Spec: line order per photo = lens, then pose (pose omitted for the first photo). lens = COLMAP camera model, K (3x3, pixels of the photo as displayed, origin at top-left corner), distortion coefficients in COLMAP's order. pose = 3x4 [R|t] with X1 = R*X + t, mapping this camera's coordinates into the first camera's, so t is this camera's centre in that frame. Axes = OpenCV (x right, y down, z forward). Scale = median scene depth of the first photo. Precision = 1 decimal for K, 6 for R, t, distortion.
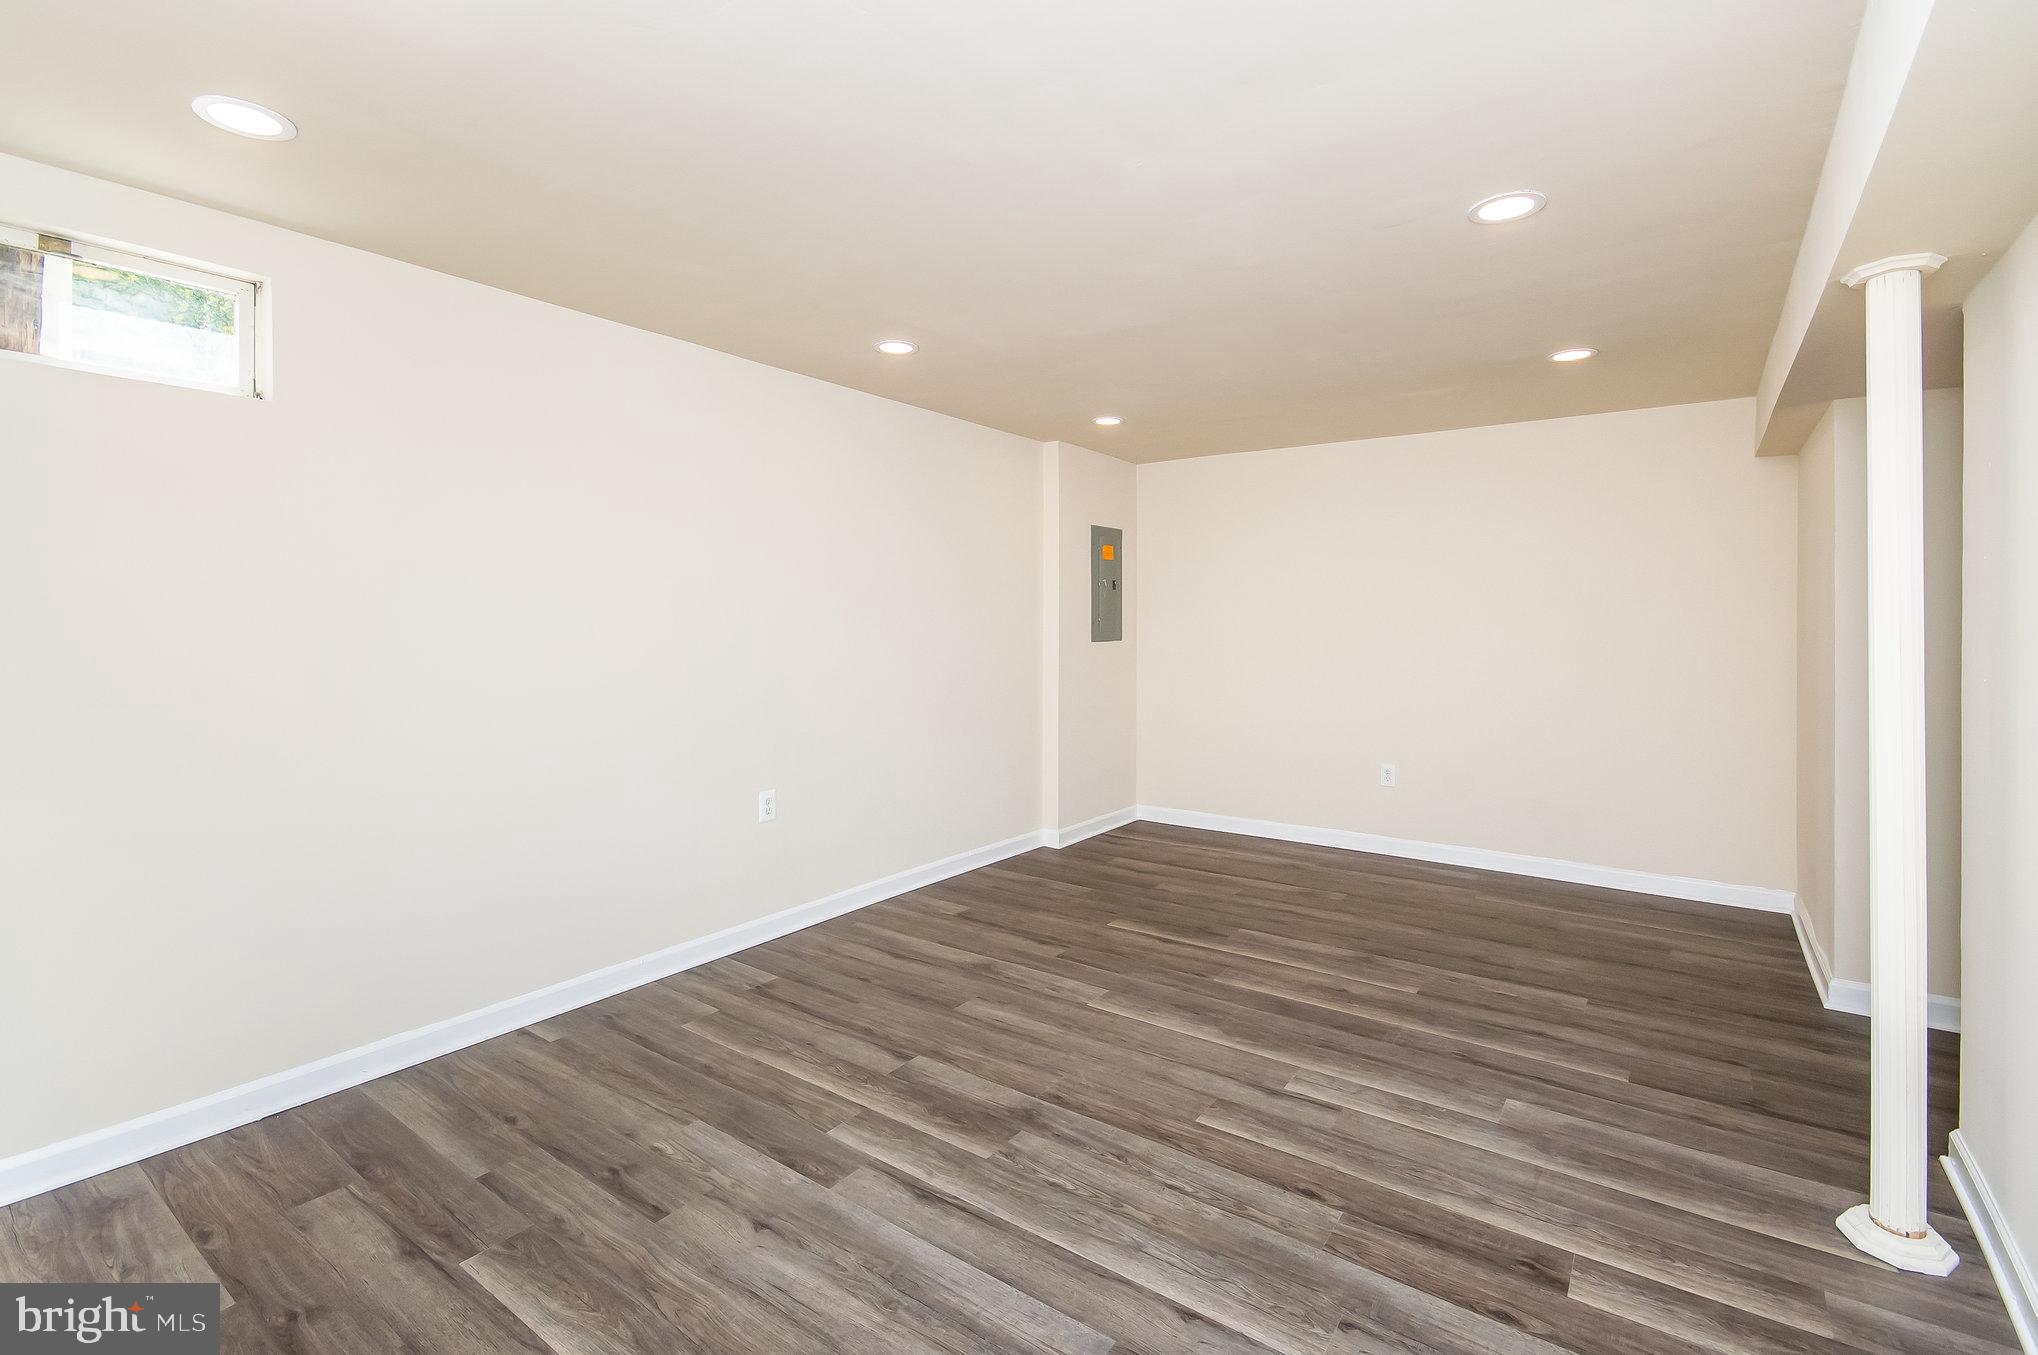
lens RADIAL K [[915.2, 0, 1025.3], [0, 915.2, 625.8], [0, 0, 1]] dist [0.003406, -0.000438]
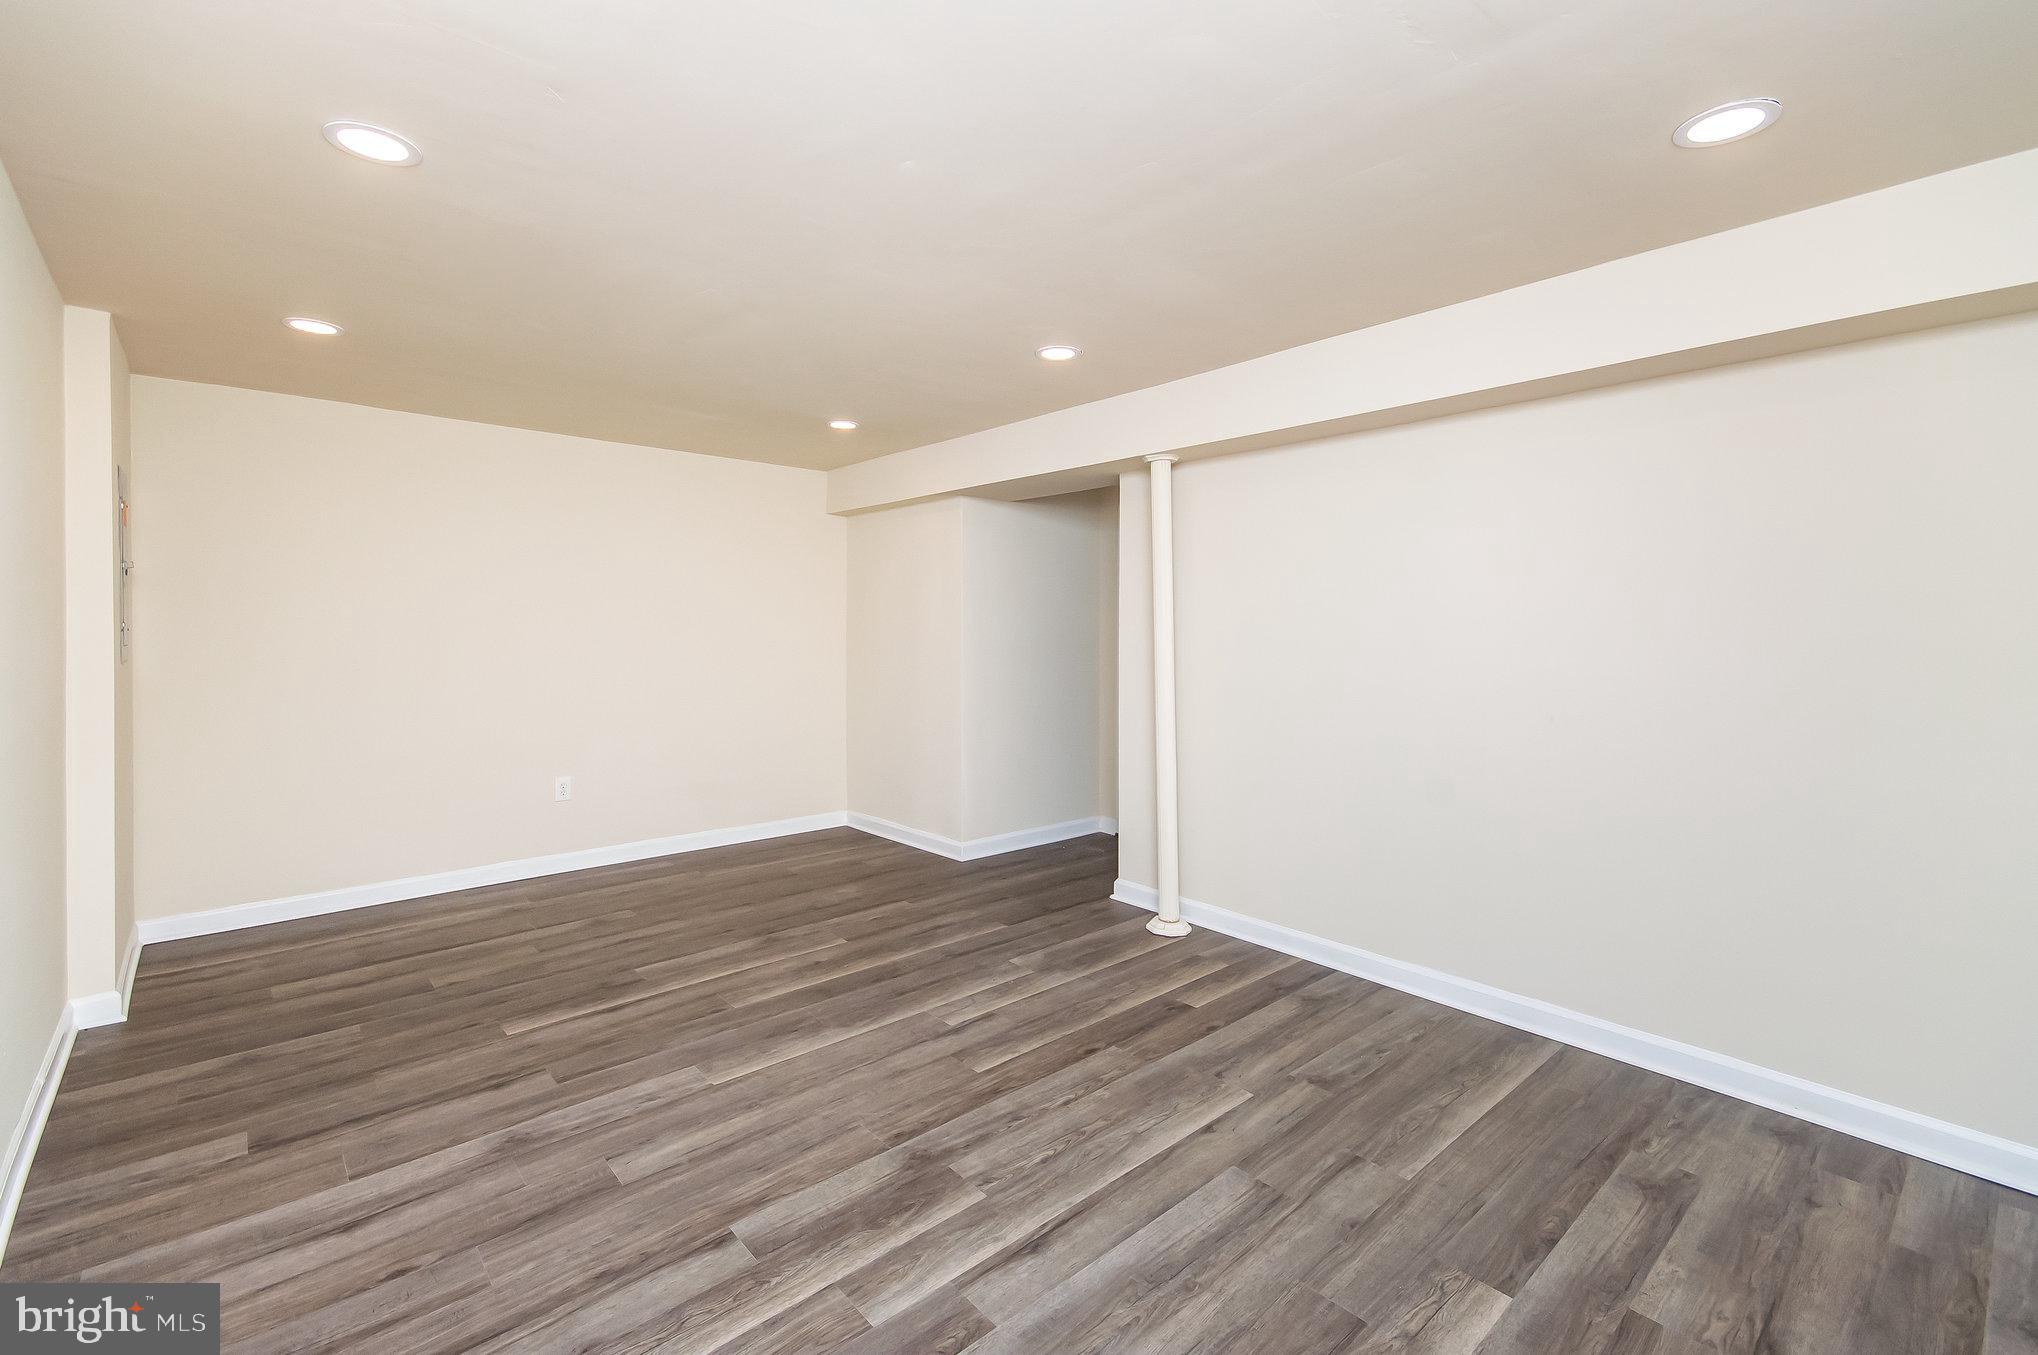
lens RADIAL K [[888.4, 0, 1016.1], [0, 888.4, 641.9], [0, 0, 1]] dist [0.032684, -0.006074]
pose [[0.219034, -0.014201, 0.975614, -0.807950], [0.001599, 0.999898, 0.014196, -0.004534], [-0.975716, -0.001549, 0.219034, 0.663148]]
